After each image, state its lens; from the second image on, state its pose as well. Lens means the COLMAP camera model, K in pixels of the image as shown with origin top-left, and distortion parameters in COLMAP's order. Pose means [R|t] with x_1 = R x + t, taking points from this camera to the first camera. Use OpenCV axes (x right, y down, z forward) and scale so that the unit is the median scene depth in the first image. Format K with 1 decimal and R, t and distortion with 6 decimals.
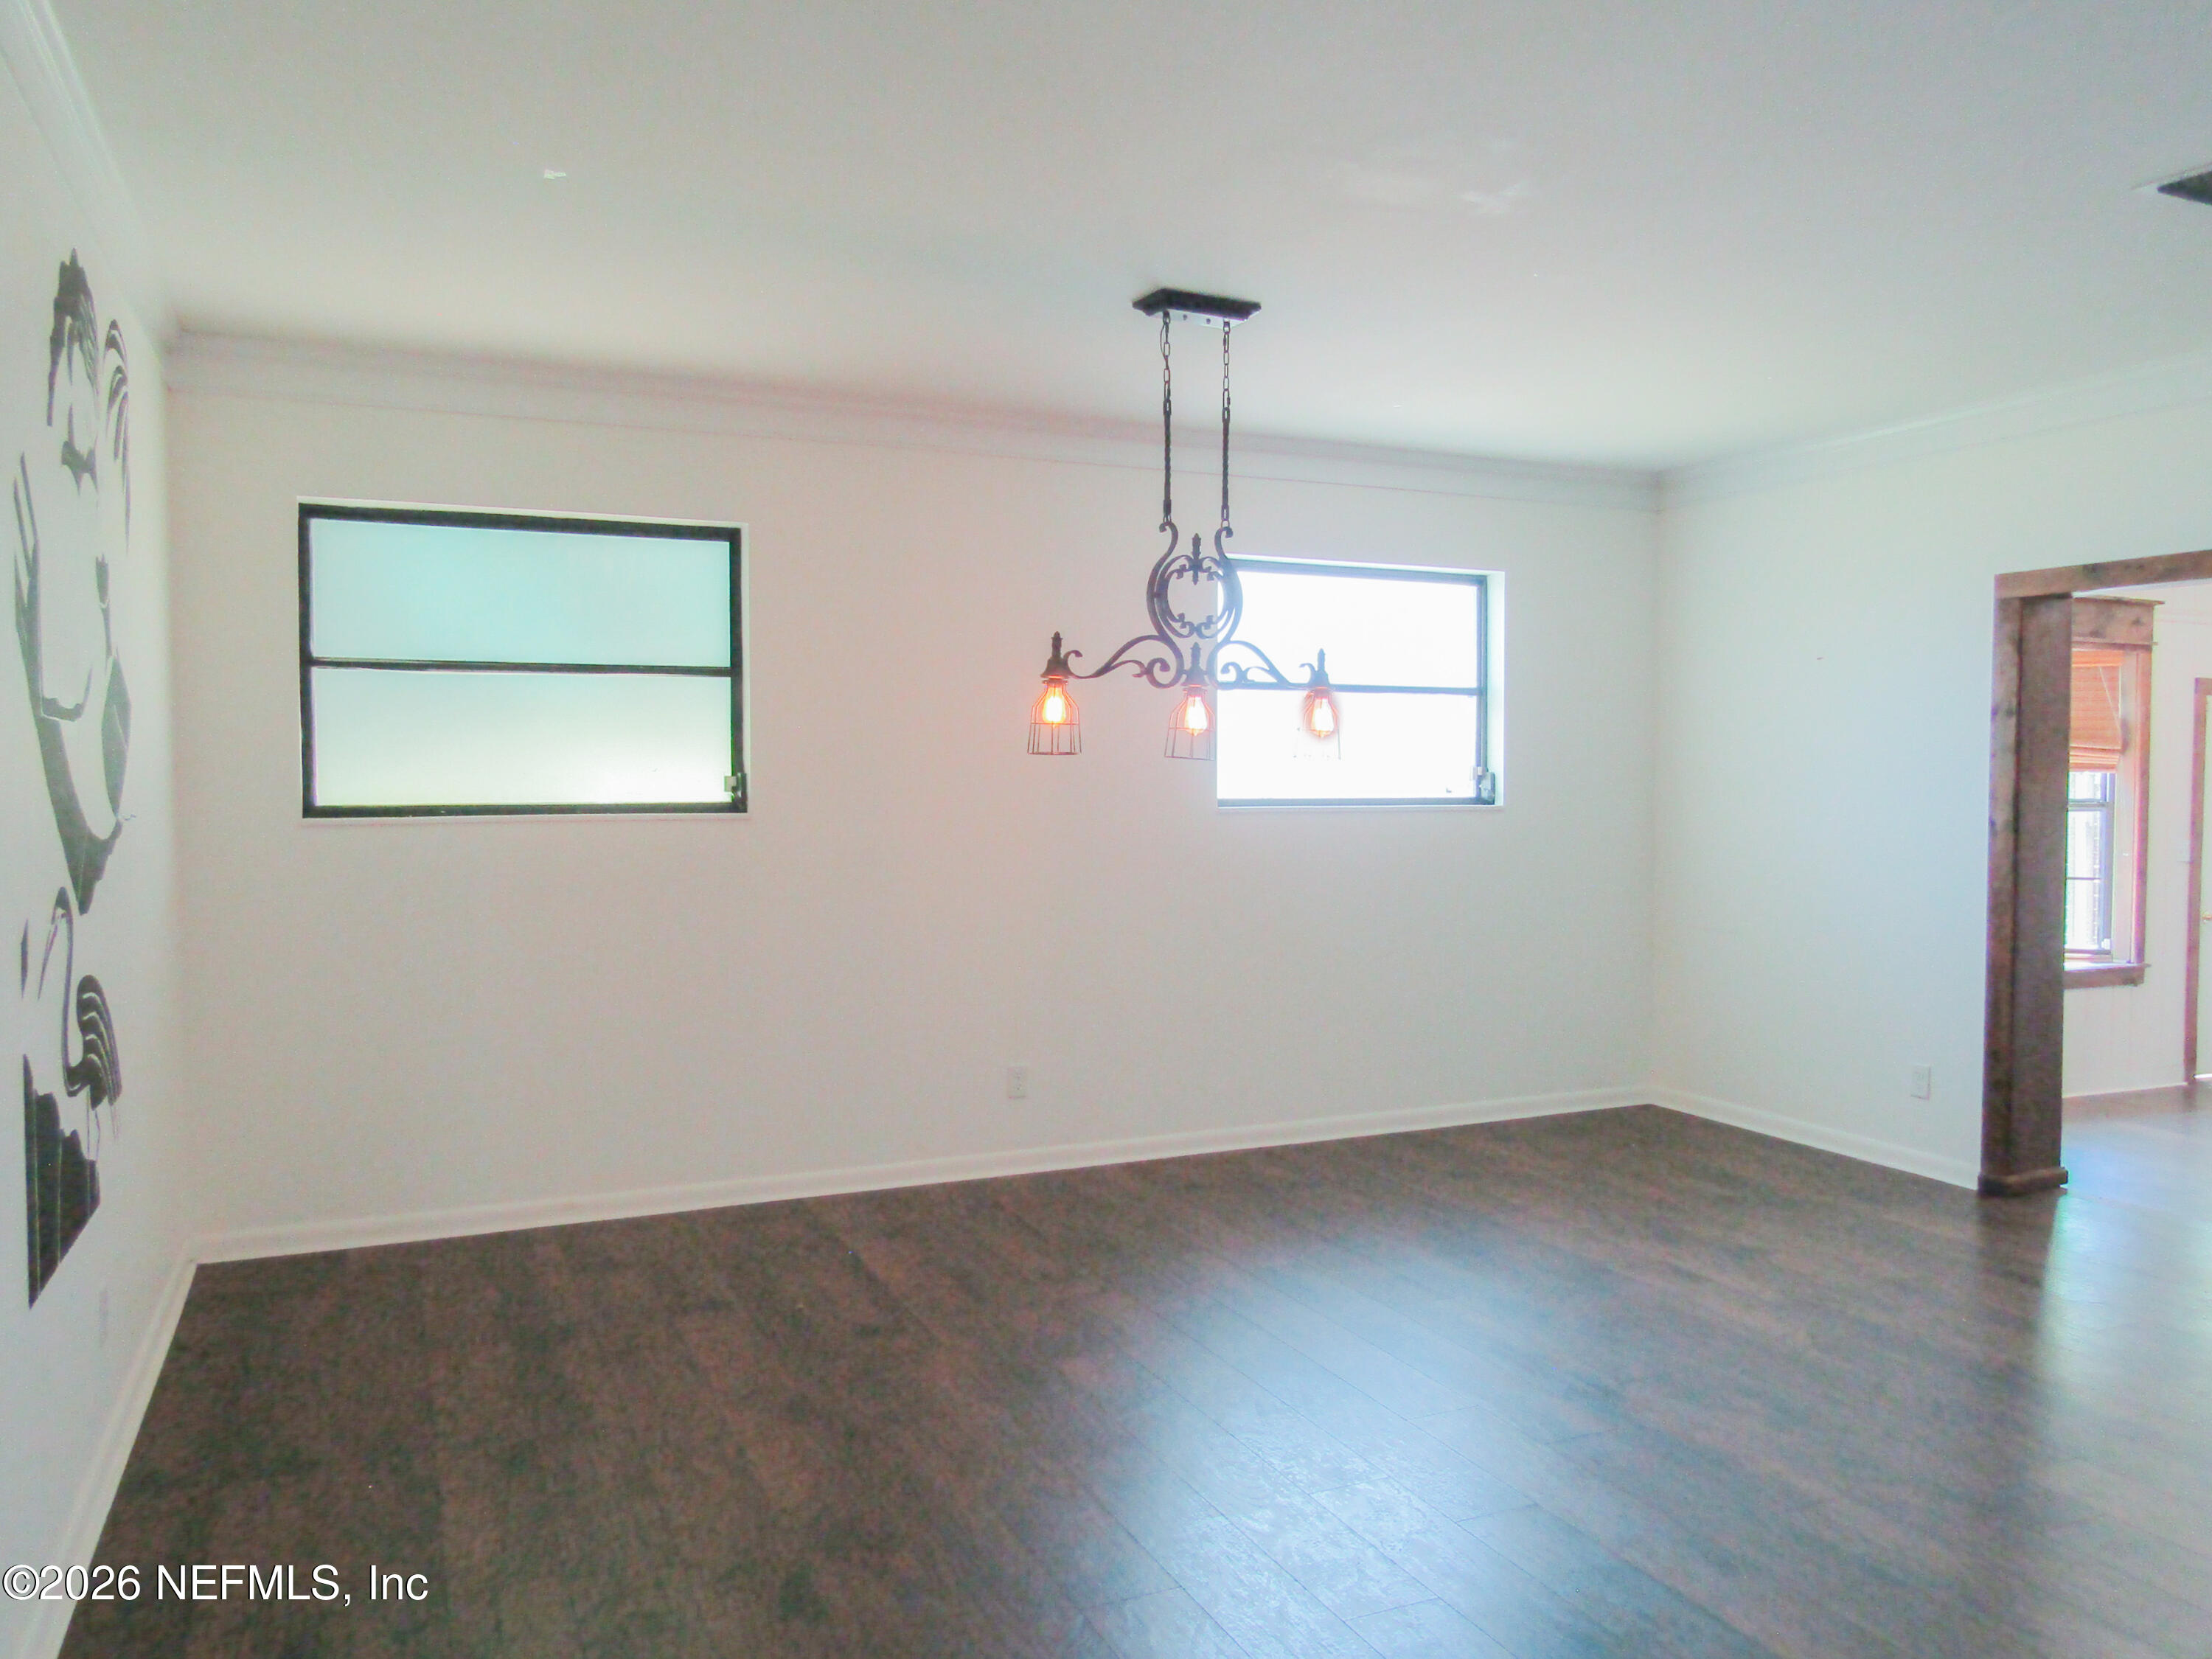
lens RADIAL K [[1617.1, 0, 1116.5], [0, 1617.1, 828.3], [0, 0, 1]] dist [-0.005291, 0.000432]
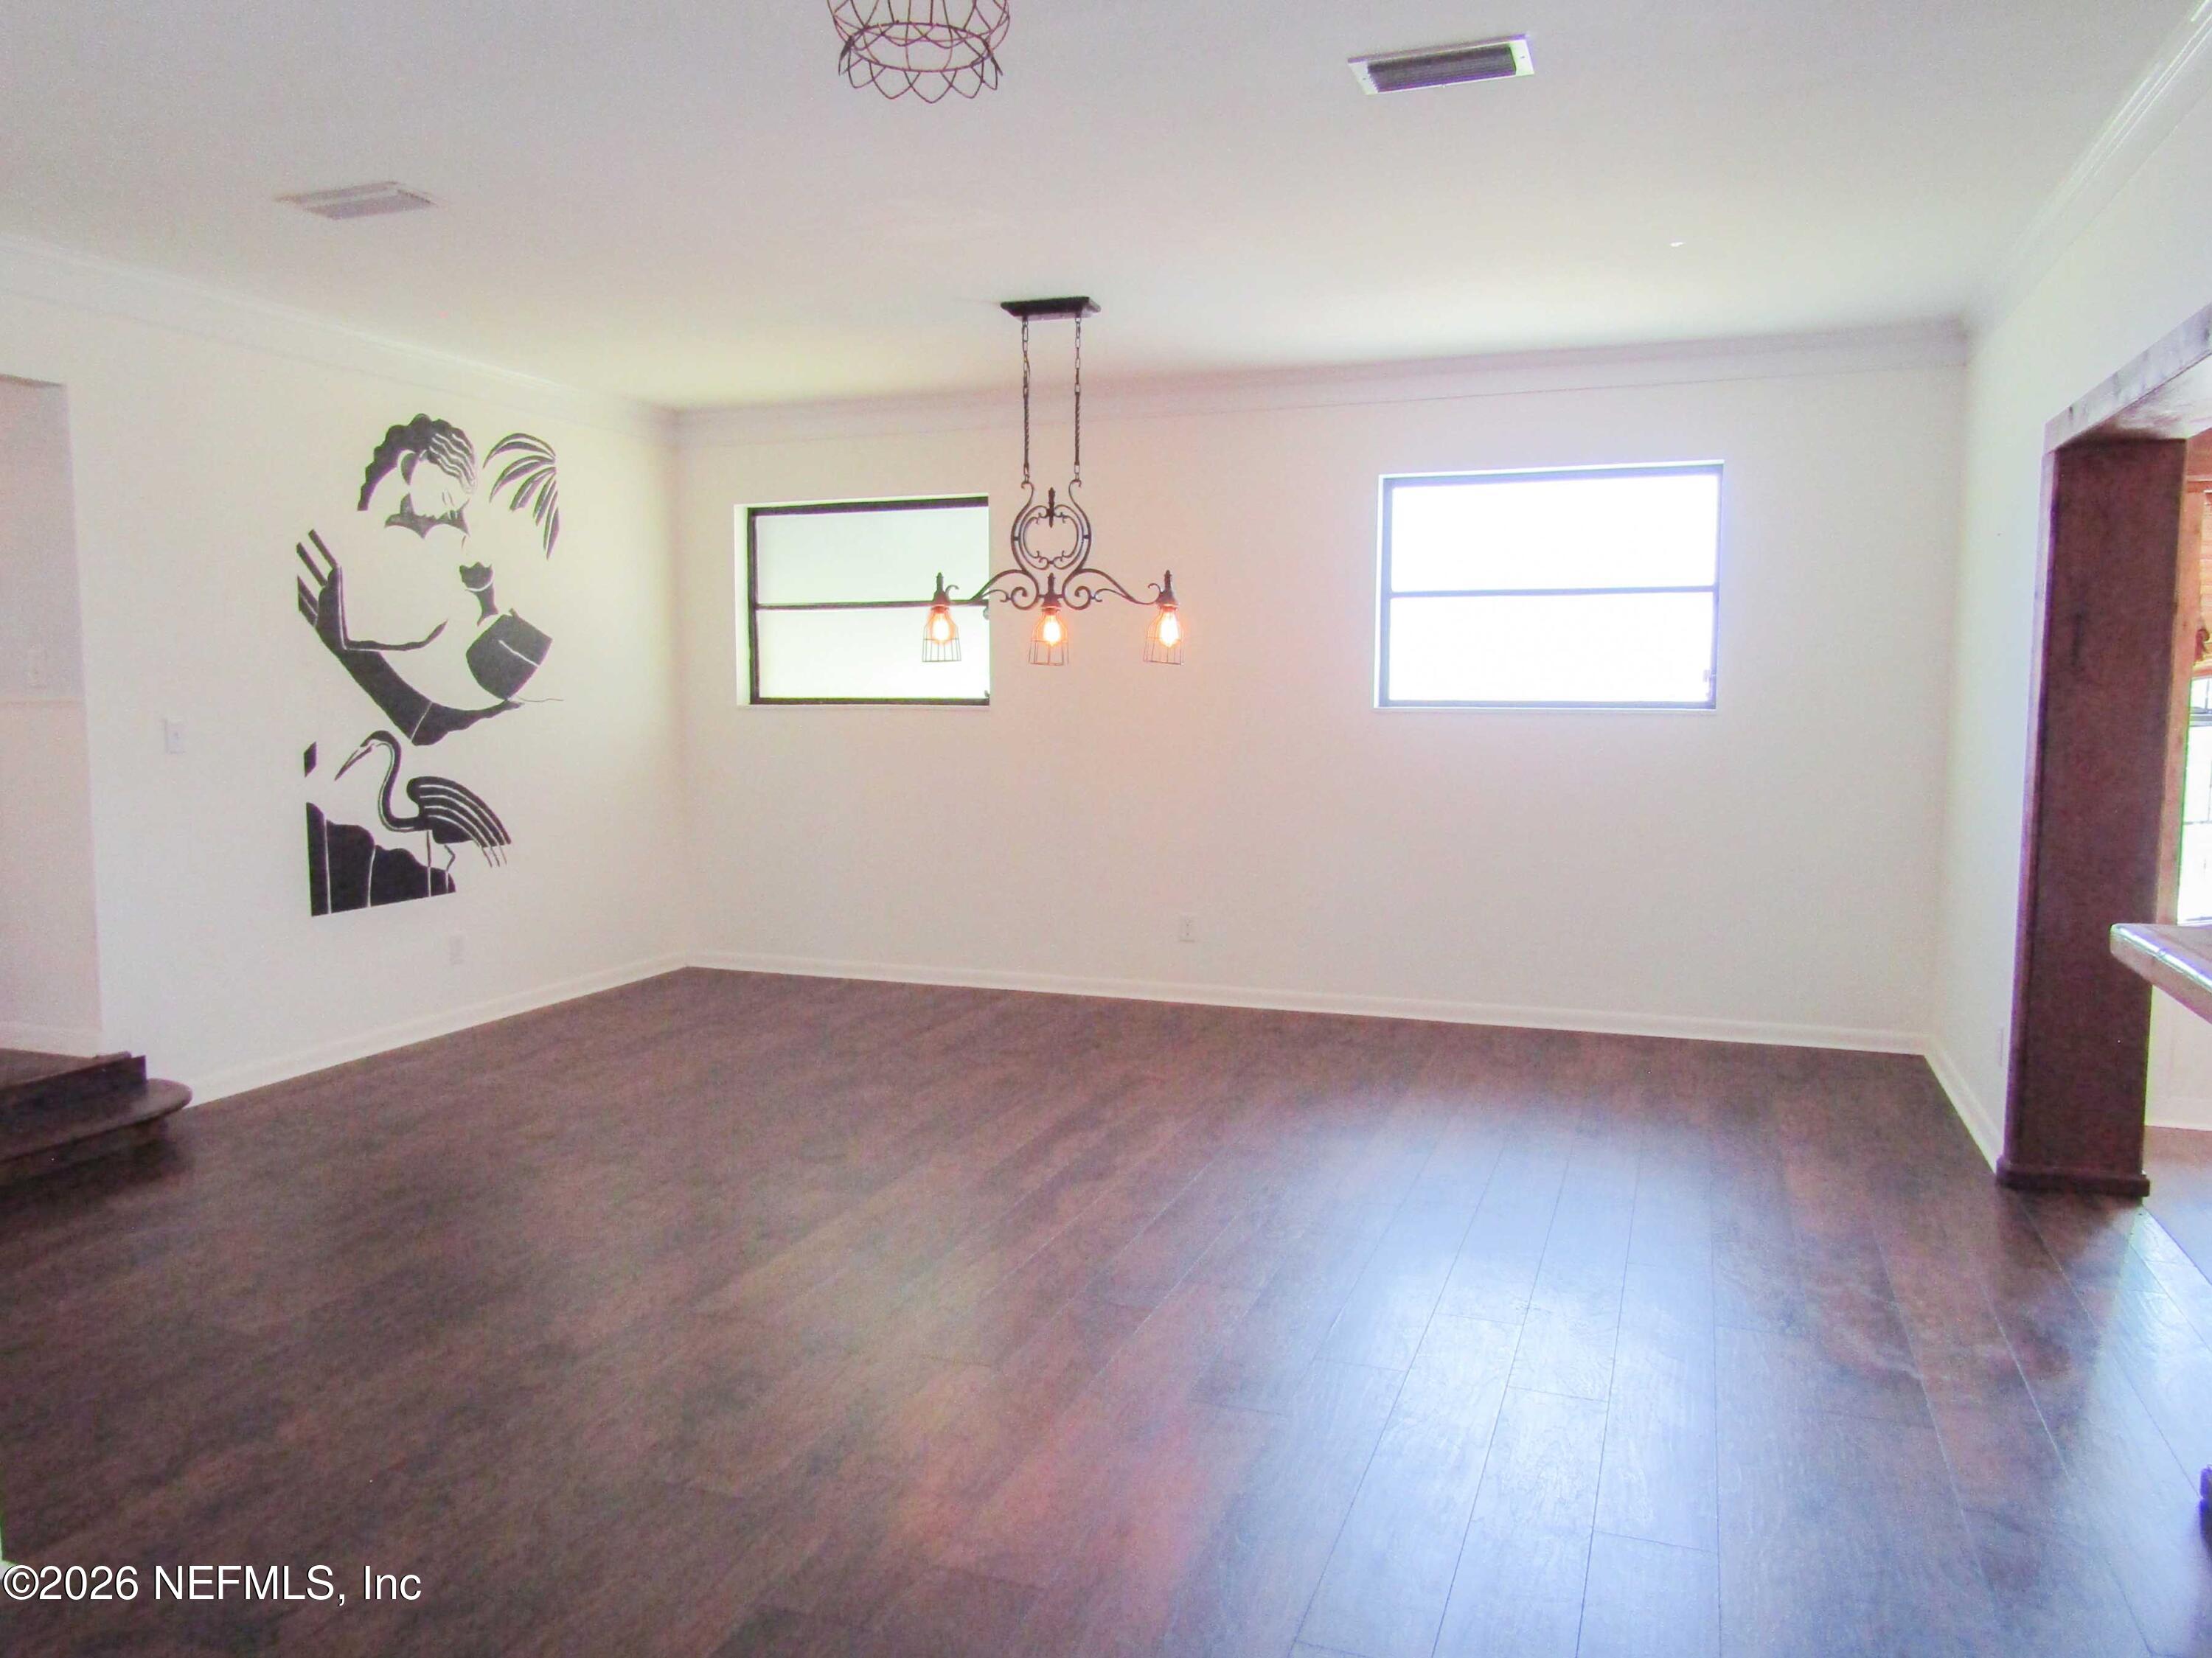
lens RADIAL K [[1617.0, 0, 1116.5], [0, 1617.0, 827.8], [0, 0, 1]] dist [-0.005291, 0.000432]
pose [[0.707819, 0.064166, -0.703473, 0.995058], [-0.023235, 0.997442, 0.067601, -0.001733], [0.706011, -0.031504, 0.707499, 0.126360]]
